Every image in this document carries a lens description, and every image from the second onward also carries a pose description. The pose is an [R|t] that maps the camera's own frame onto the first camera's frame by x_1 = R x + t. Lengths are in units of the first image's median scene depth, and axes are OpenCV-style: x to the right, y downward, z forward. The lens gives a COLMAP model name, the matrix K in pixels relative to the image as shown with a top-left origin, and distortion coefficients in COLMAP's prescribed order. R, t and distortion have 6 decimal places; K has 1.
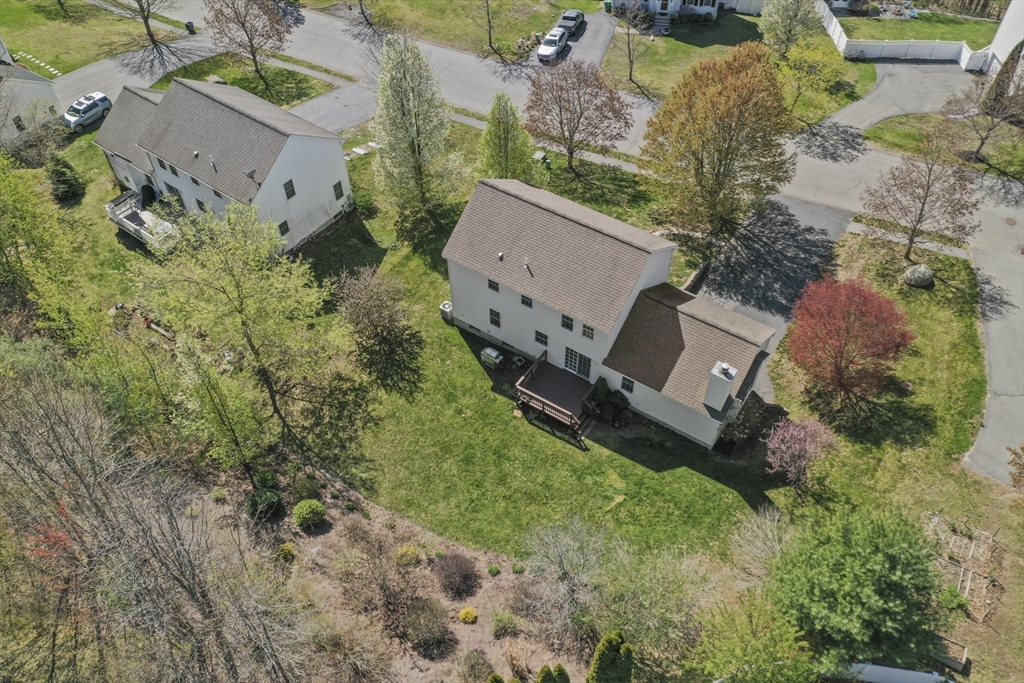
lens RADIAL K [[817.4, 0, 511.8], [0, 817.4, 340.5], [0, 0, 1]] dist [-0.005573, -0.015363]
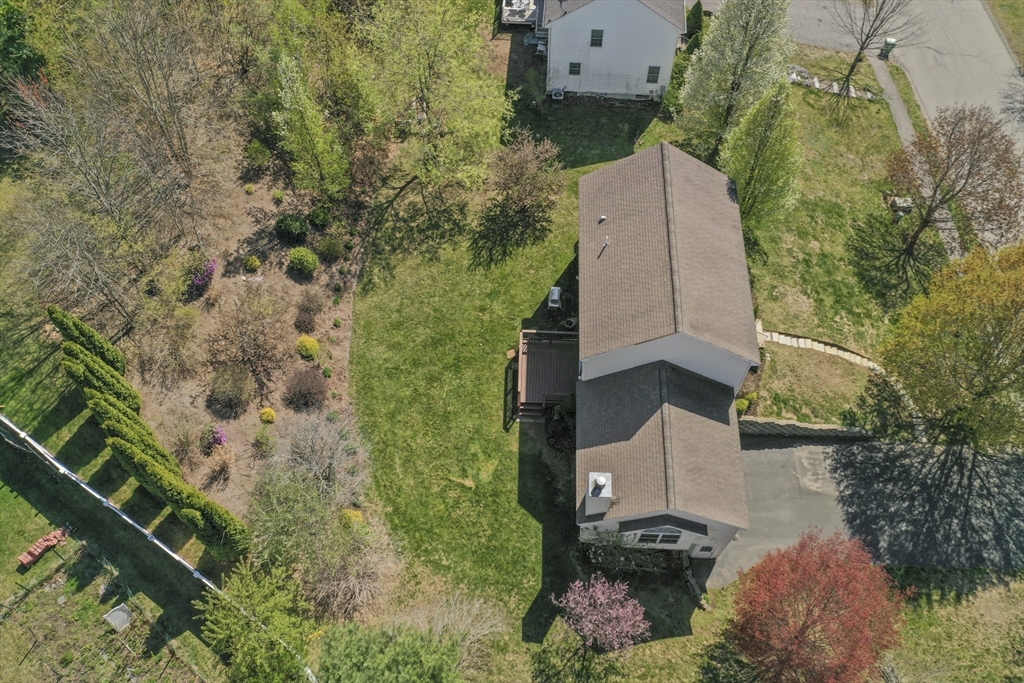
lens RADIAL K [[817.4, 0, 511.9], [0, 817.4, 341.2], [0, 0, 1]] dist [-0.005573, -0.015363]
pose [[0.514202, 0.732917, -0.445455, 0.429518], [-0.636005, 0.674293, 0.375269, -0.284265], [0.575407, 0.090348, 0.812861, 0.230078]]
